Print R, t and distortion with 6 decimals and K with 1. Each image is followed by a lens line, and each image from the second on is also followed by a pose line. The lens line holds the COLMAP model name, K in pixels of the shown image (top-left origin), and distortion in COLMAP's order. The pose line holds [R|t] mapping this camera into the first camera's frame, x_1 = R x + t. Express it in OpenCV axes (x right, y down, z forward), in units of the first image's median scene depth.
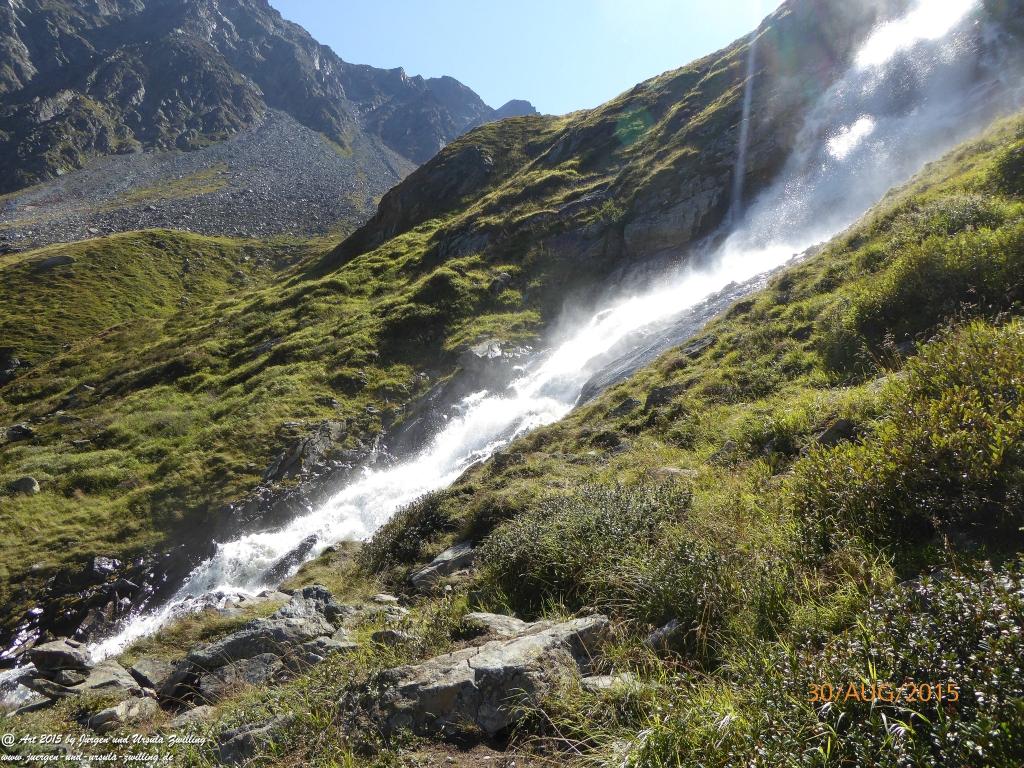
lens RADIAL K [[751.0, 0, 512.0], [0, 751.0, 384.0], [0, 0, 1]] dist [-0.025048, 0.004948]
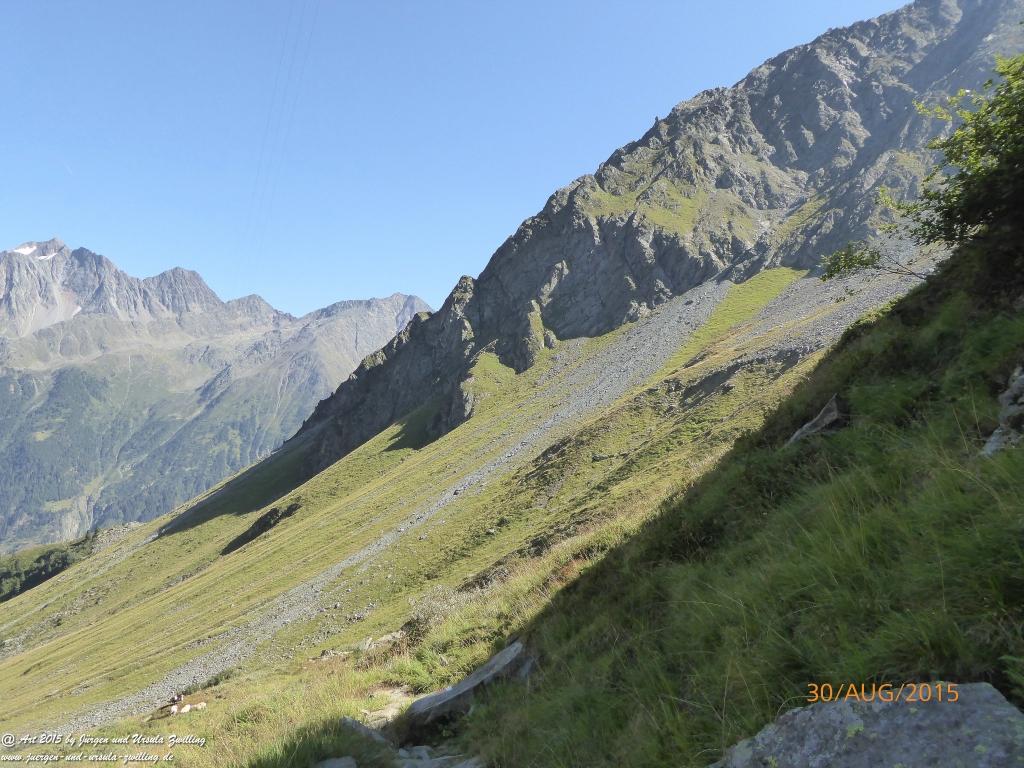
lens RADIAL K [[751.0, 0, 512.0], [0, 751.0, 384.0], [0, 0, 1]] dist [-0.025048, 0.004948]
pose [[0.467594, -0.034394, -0.883274, 0.206628], [0.083597, 0.996485, 0.005452, -0.072118], [0.879981, -0.076389, 0.468826, -0.171958]]
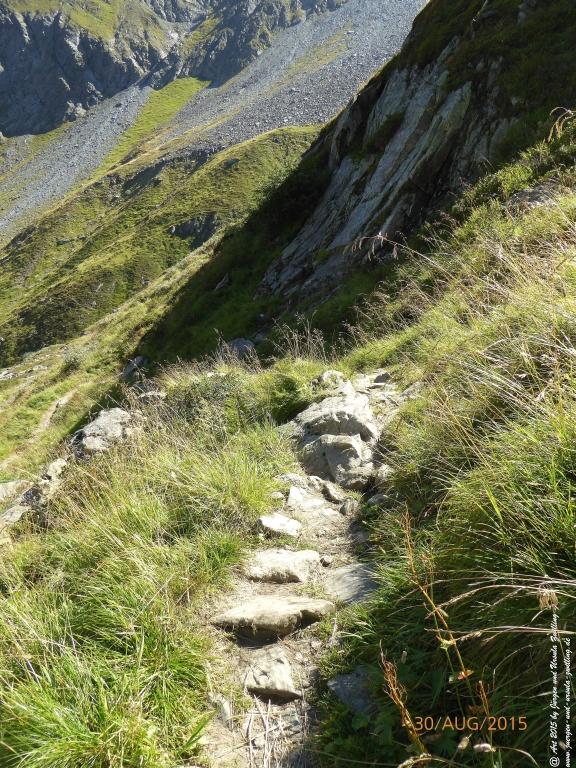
lens RADIAL K [[563.3, 0, 288.0], [0, 563.3, 384.0], [0, 0, 1]] dist [-0.025048, 0.004948]
pose [[0.833244, 0.155284, -0.530652, 0.217111], [0.079497, 0.916133, 0.392914, -0.076232], [0.547161, -0.369578, 0.751017, -0.184293]]
